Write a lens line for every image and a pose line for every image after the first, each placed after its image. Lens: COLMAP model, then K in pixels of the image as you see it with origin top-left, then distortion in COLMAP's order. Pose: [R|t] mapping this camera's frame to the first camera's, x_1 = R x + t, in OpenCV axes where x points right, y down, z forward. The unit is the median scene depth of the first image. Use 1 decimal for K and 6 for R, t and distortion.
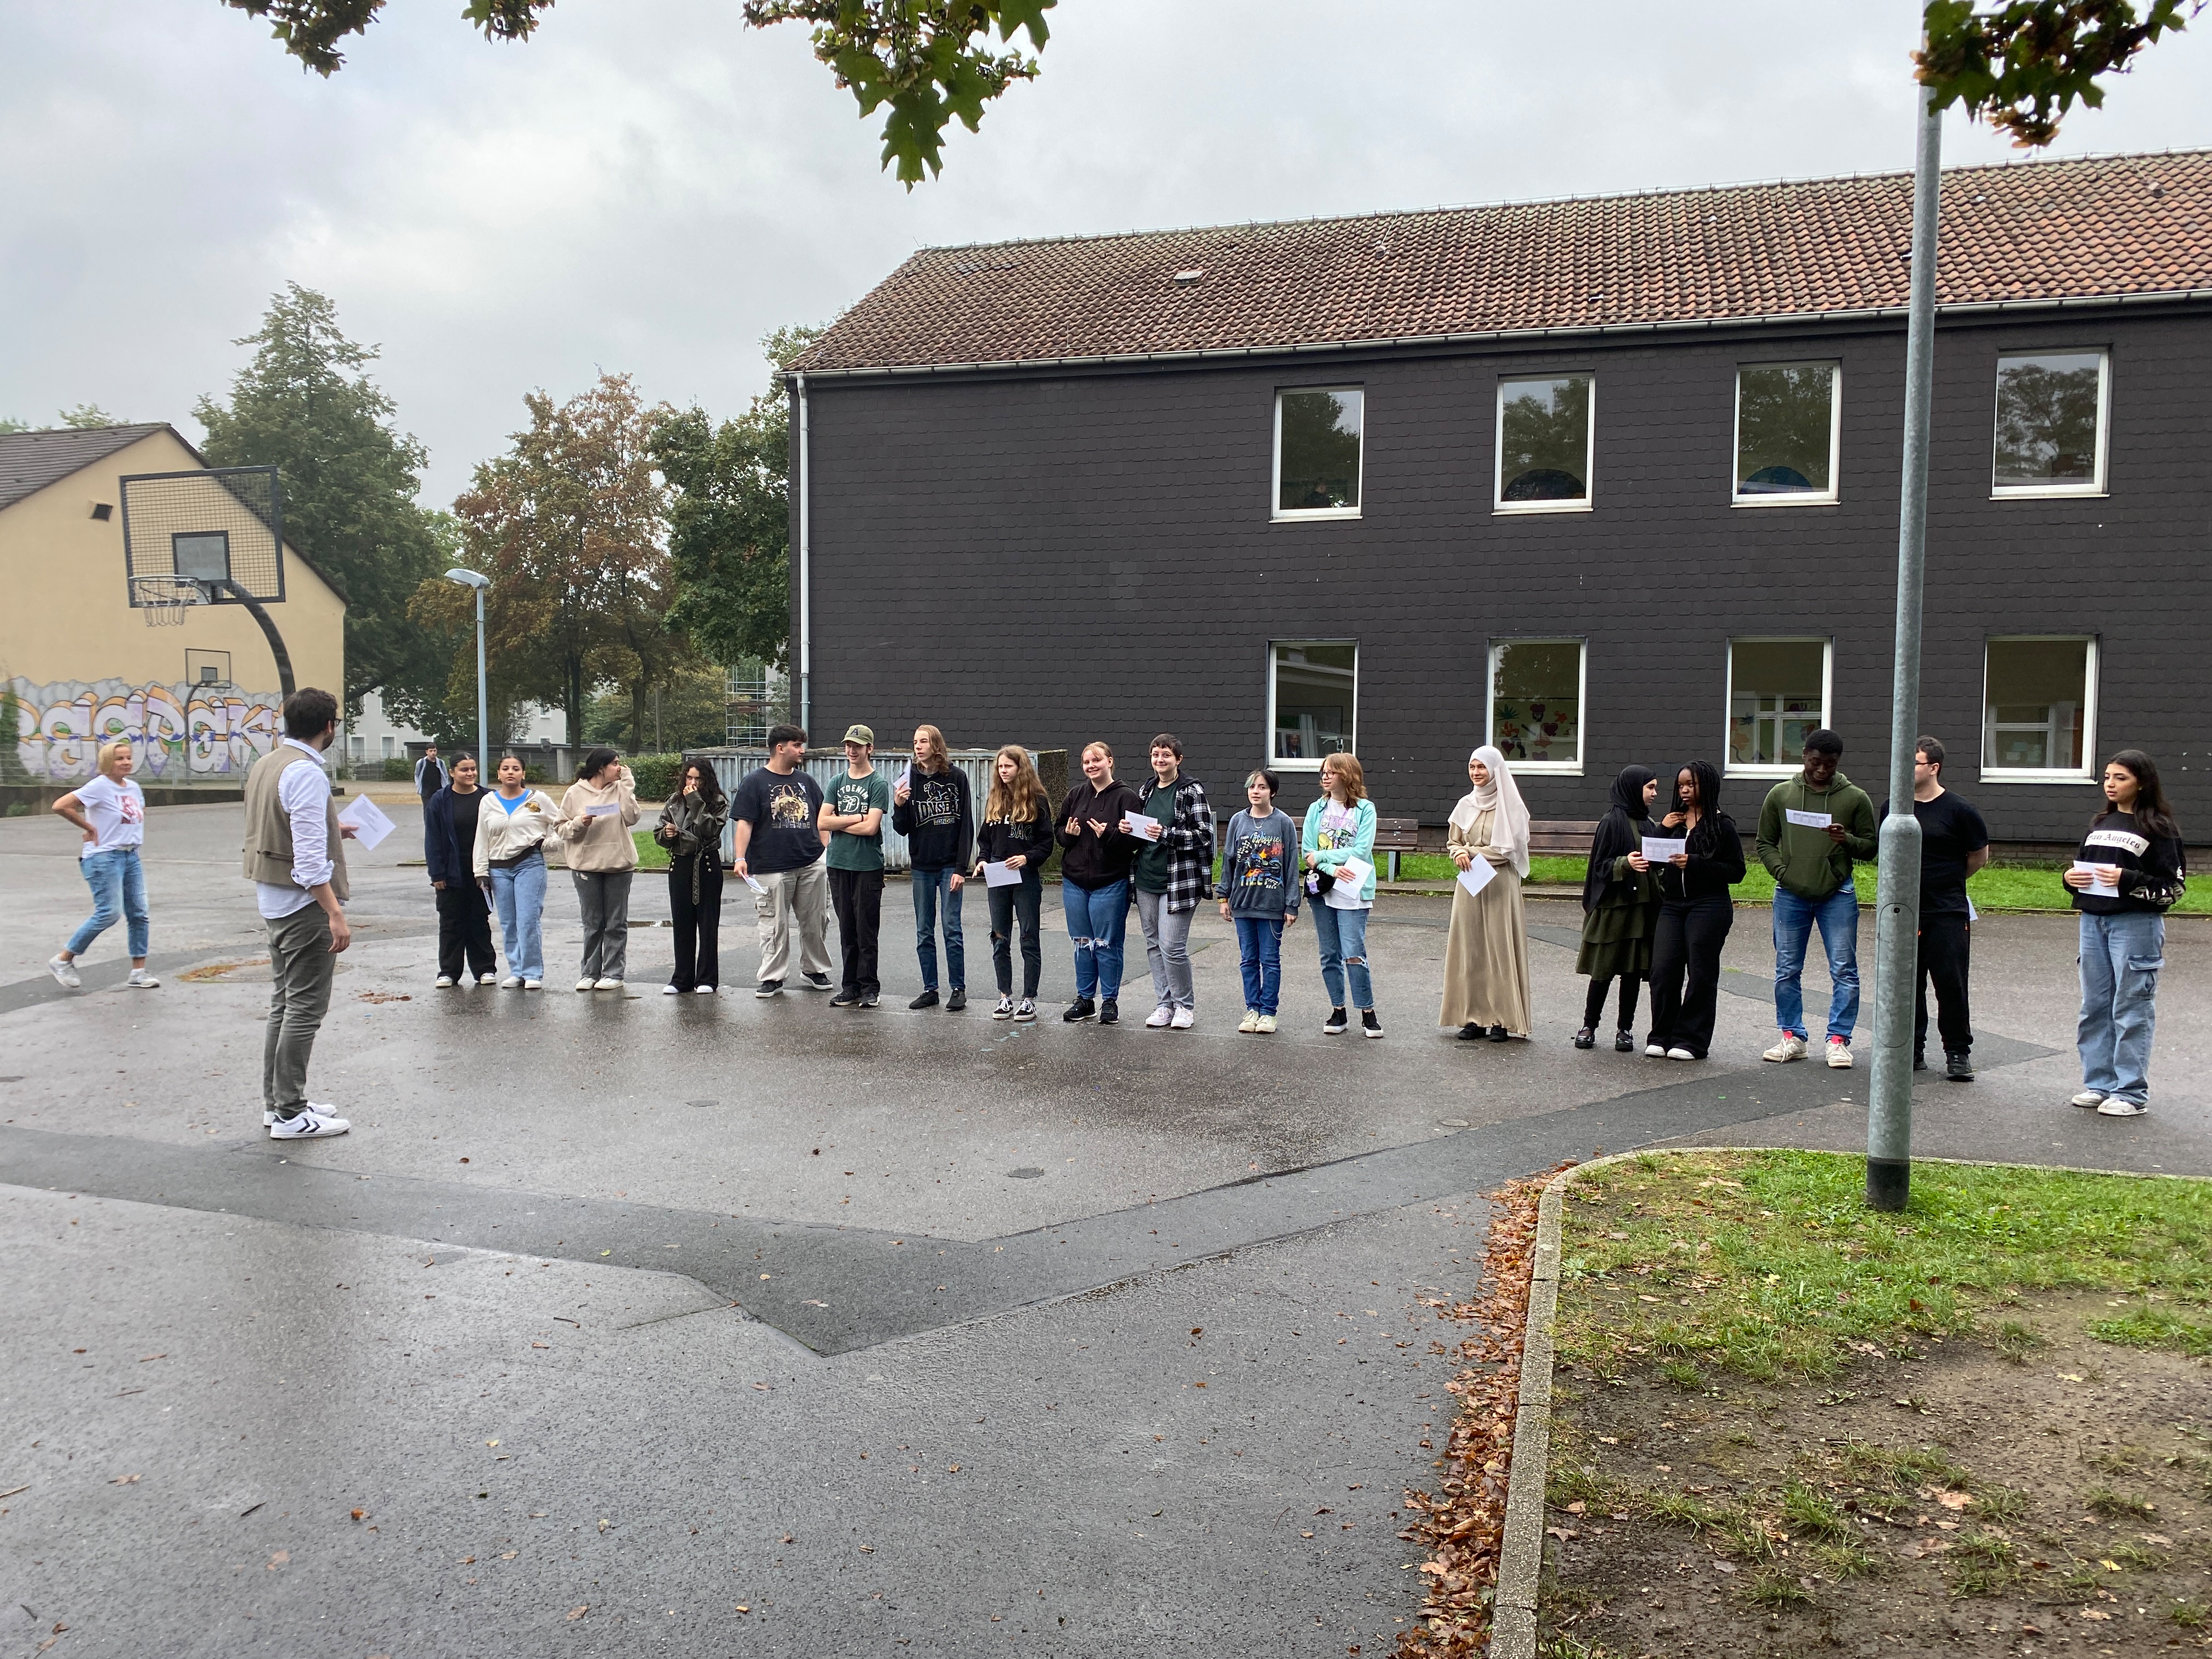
lens RADIAL K [[1677.6, 0, 1106.9], [0, 1677.6, 834.7], [0, 0, 1]] dist [0.014752, 0.003008]
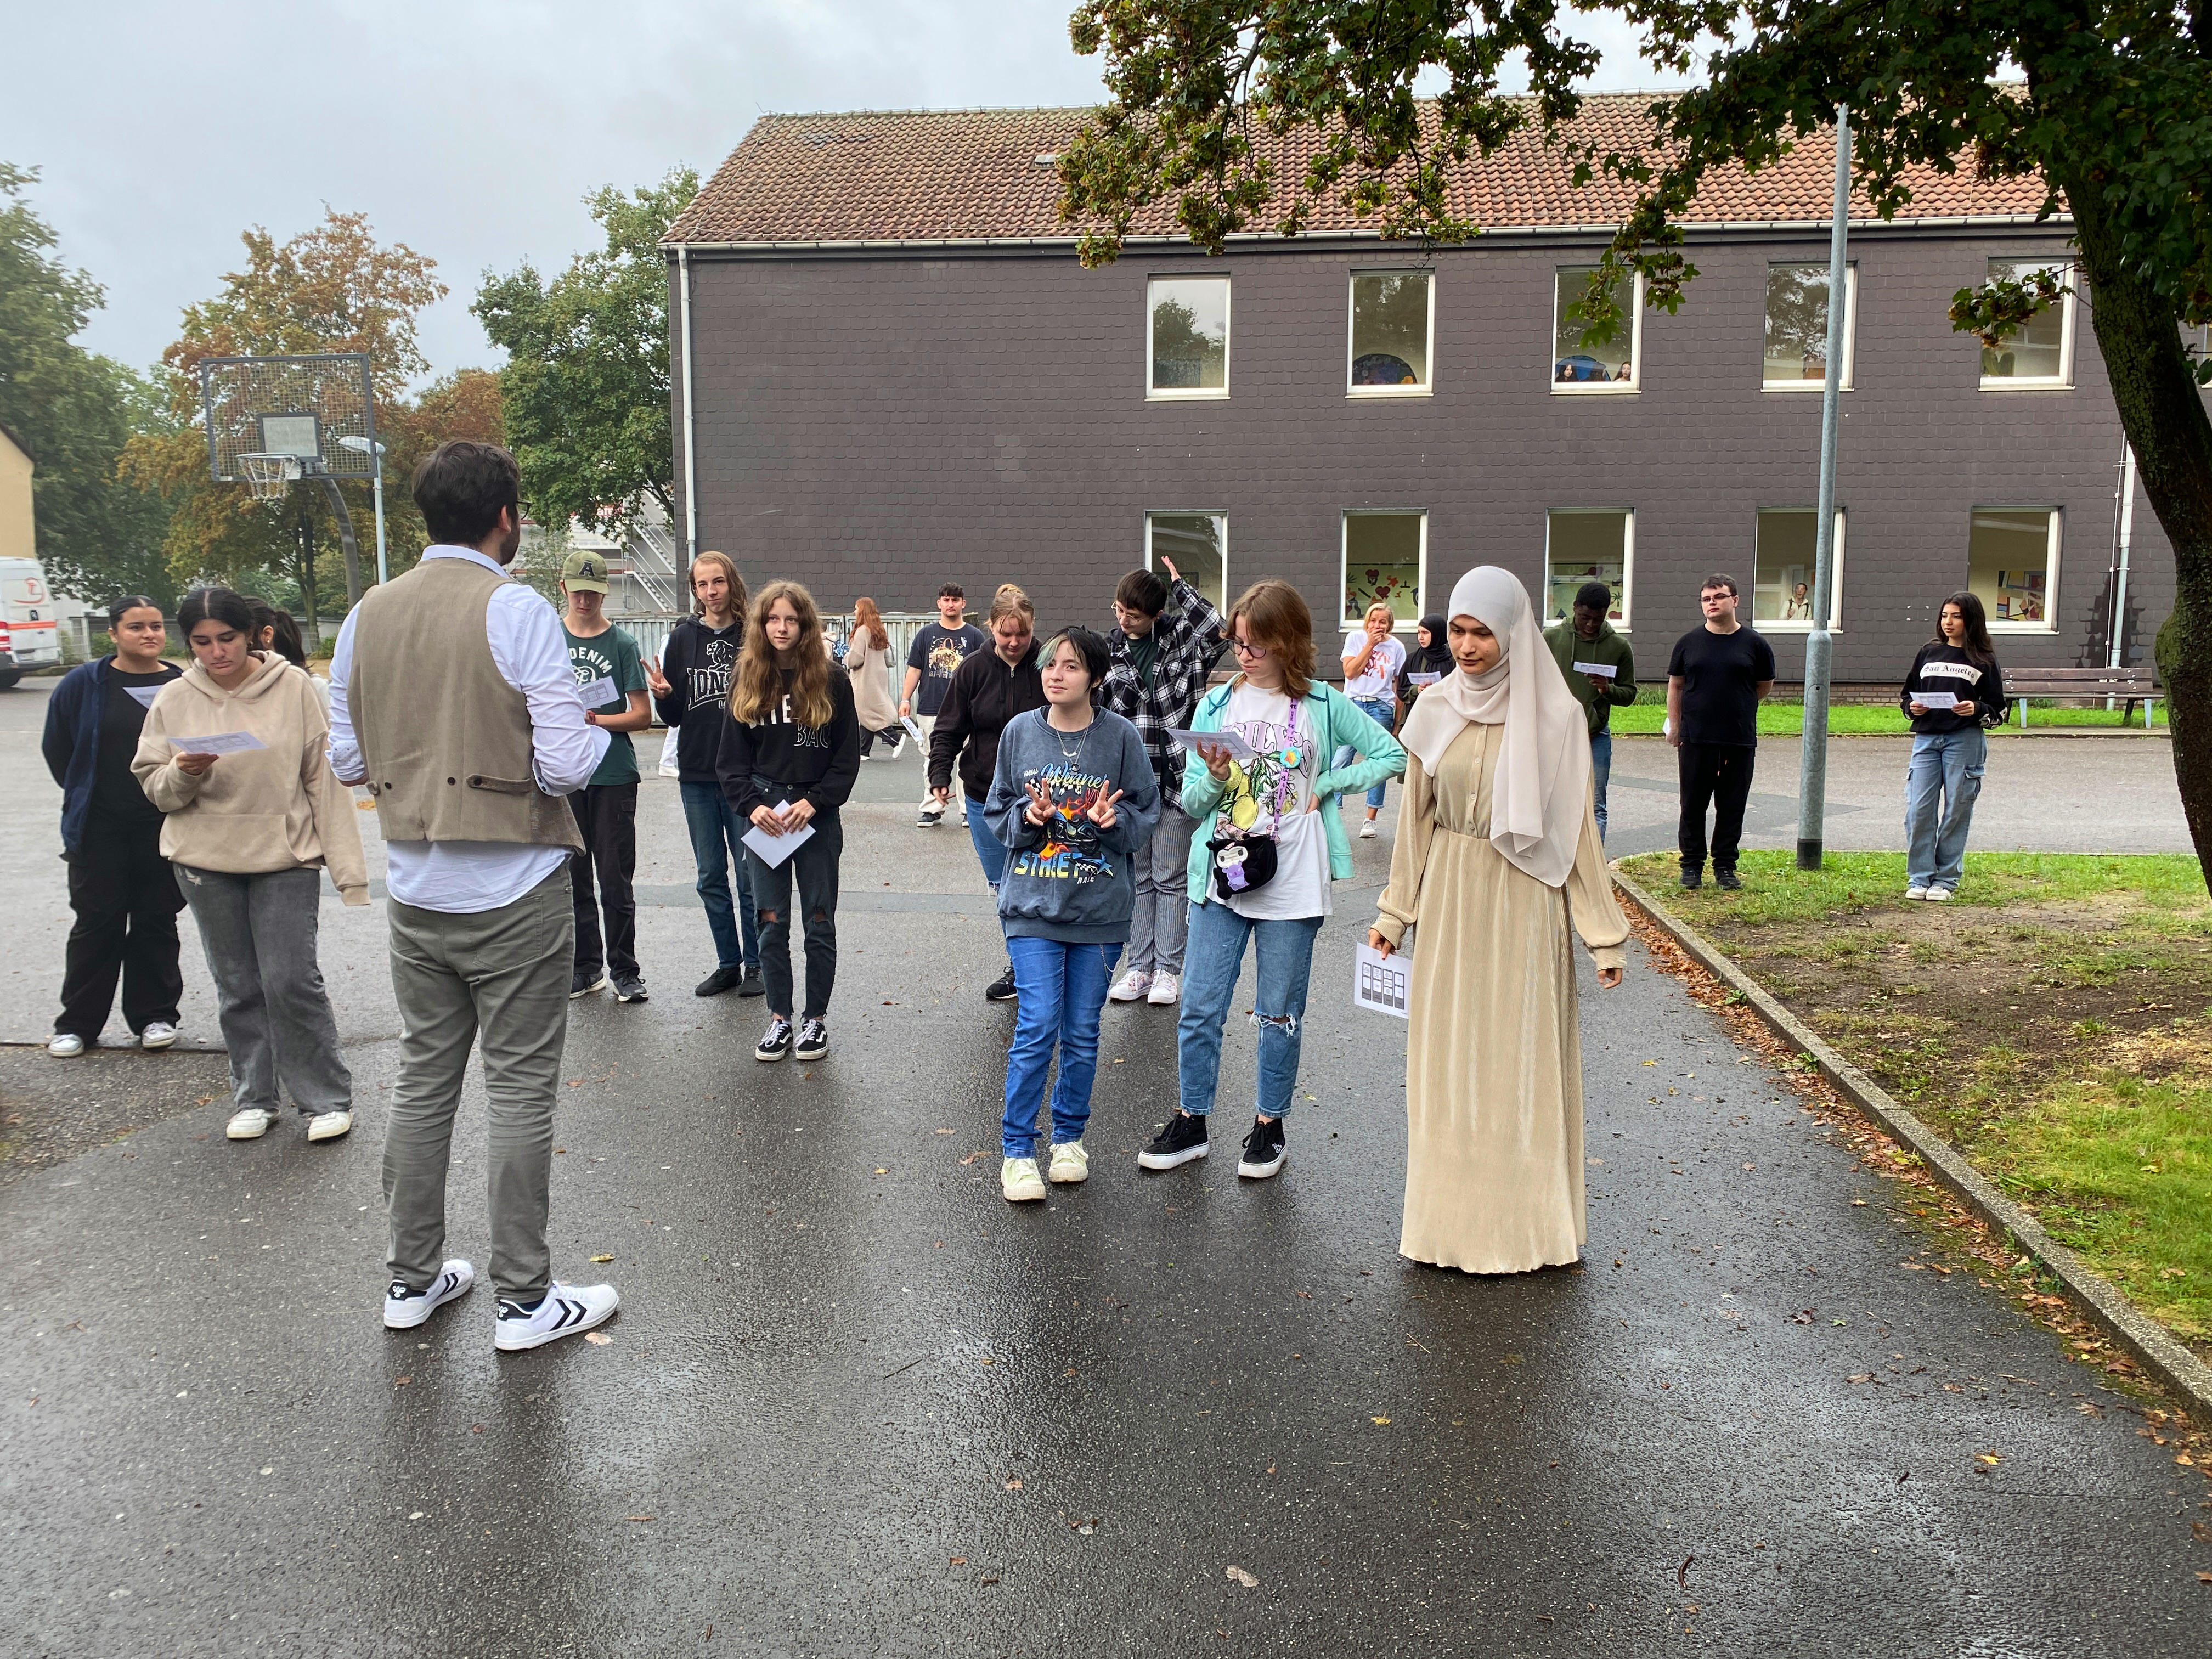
lens RADIAL K [[1818.0, 0, 1107.0], [0, 1818.0, 824.2], [0, 0, 1]] dist [0.013145, -0.019782]
pose [[0.984723, -0.025499, 0.172252, -0.125368], [0.015260, 0.998051, 0.060506, 0.014434], [-0.173459, -0.056953, 0.983193, -0.152616]]
